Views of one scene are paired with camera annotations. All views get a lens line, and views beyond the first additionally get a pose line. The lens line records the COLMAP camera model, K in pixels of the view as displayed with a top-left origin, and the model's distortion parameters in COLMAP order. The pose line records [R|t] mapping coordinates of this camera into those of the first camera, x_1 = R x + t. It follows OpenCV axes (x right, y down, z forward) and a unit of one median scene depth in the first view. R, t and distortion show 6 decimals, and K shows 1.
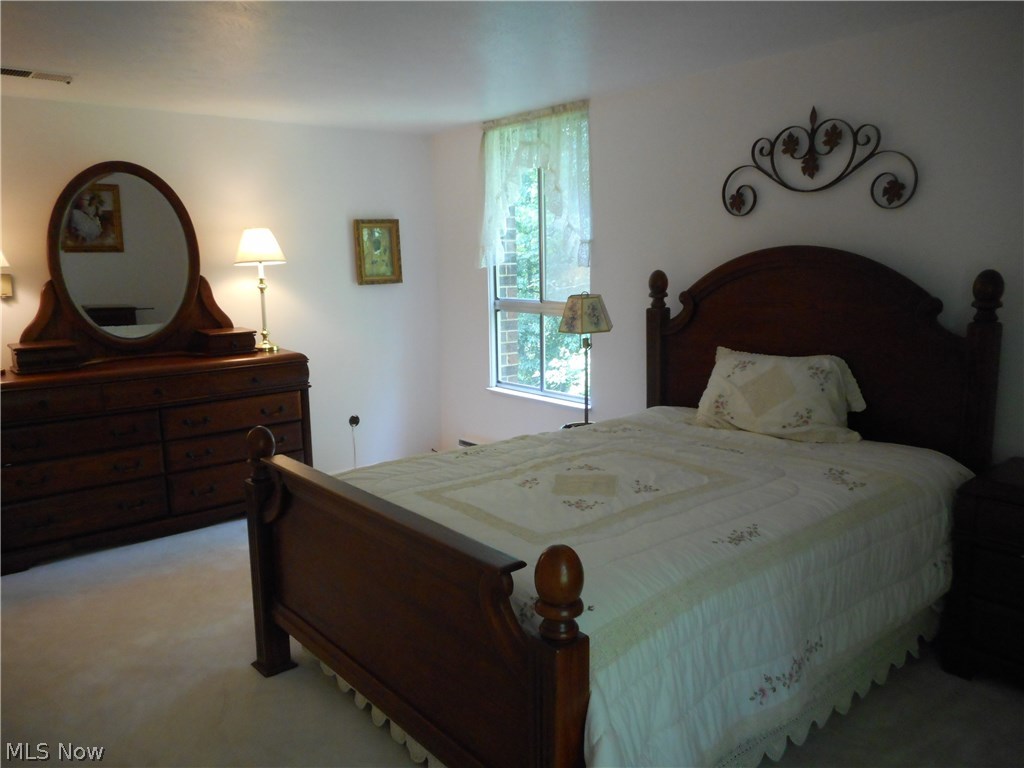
lens RADIAL K [[776.2, 0, 512.4], [0, 776.2, 386.9], [0, 0, 1]] dist [0.009094, -0.000115]
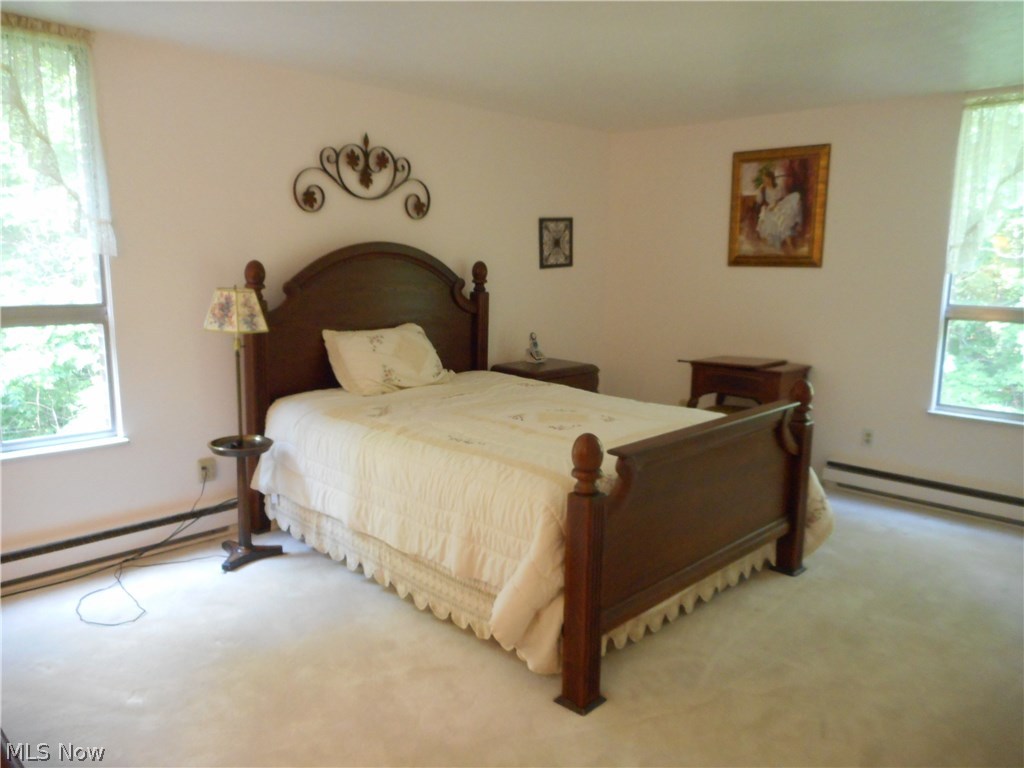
lens RADIAL K [[776.2, 0, 512.4], [0, 776.2, 386.9], [0, 0, 1]] dist [0.009094, -0.000115]
pose [[-0.096120, -0.162801, 0.981966, -0.952588], [0.139359, 0.974616, 0.175224, -0.142396], [-0.985566, 0.153689, -0.070993, 0.911416]]
